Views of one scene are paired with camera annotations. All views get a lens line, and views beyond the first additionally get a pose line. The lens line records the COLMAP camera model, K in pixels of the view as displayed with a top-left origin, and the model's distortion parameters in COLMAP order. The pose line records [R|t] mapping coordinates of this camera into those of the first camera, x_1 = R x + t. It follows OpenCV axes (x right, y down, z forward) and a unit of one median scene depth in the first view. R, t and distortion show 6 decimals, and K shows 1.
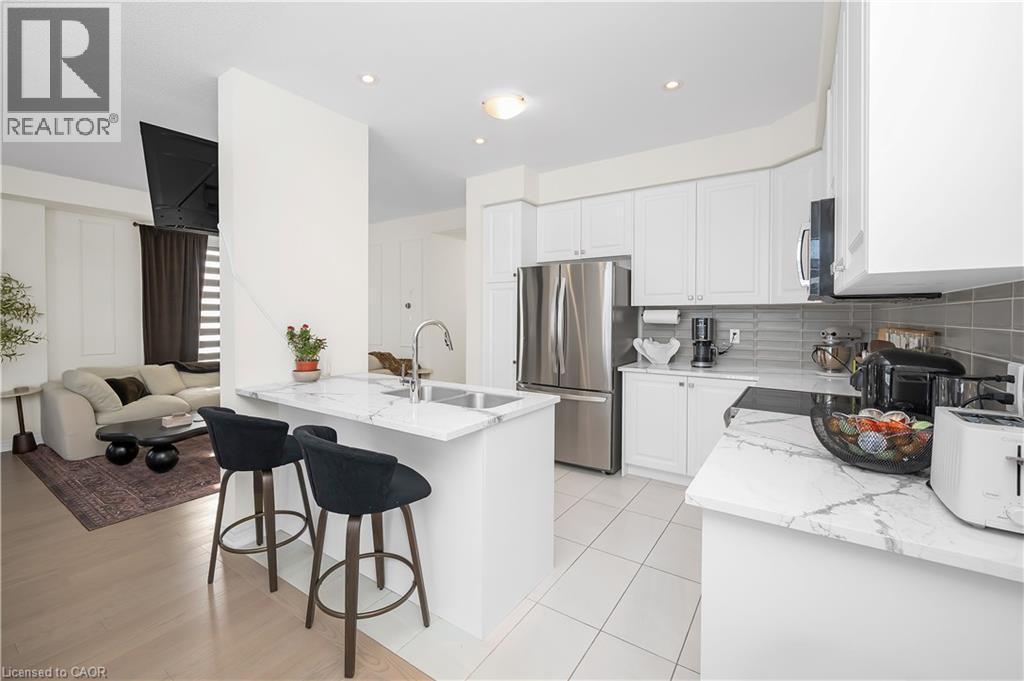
lens RADIAL K [[423.7, 0, 508.9], [0, 423.7, 327.5], [0, 0, 1]] dist [0.023880, 0.000106]
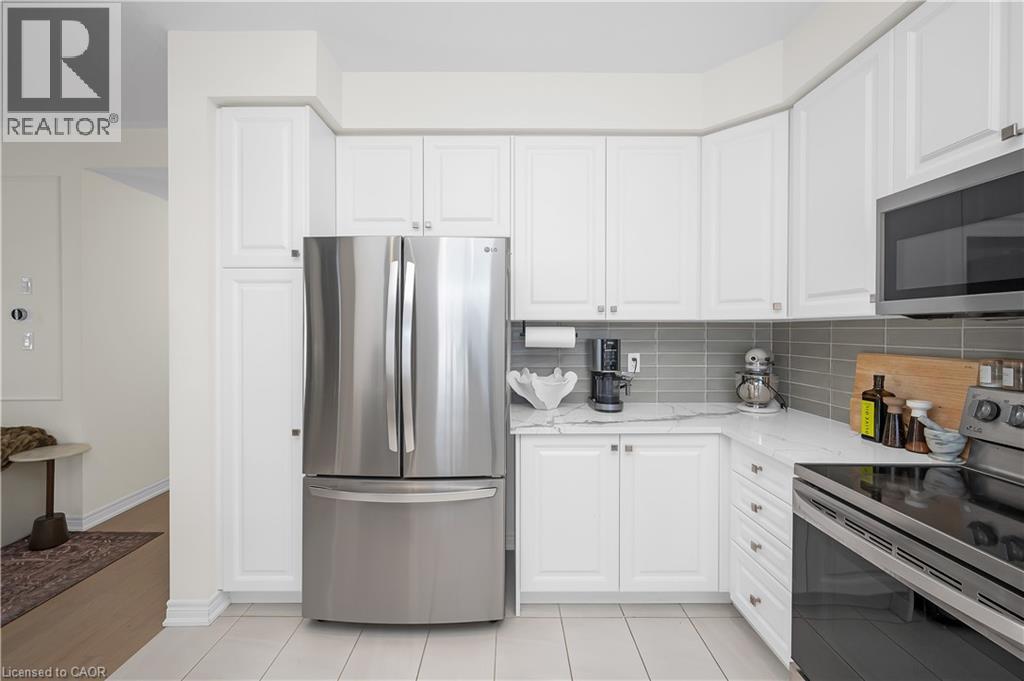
lens RADIAL K [[423.7, 0, 508.9], [0, 423.7, 327.5], [0, 0, 1]] dist [0.023880, 0.000106]
pose [[0.842728, 0.003071, 0.538331, -0.047889], [0.015243, 0.999447, -0.029564, -0.022181], [-0.538124, 0.033120, 0.842215, 0.491820]]
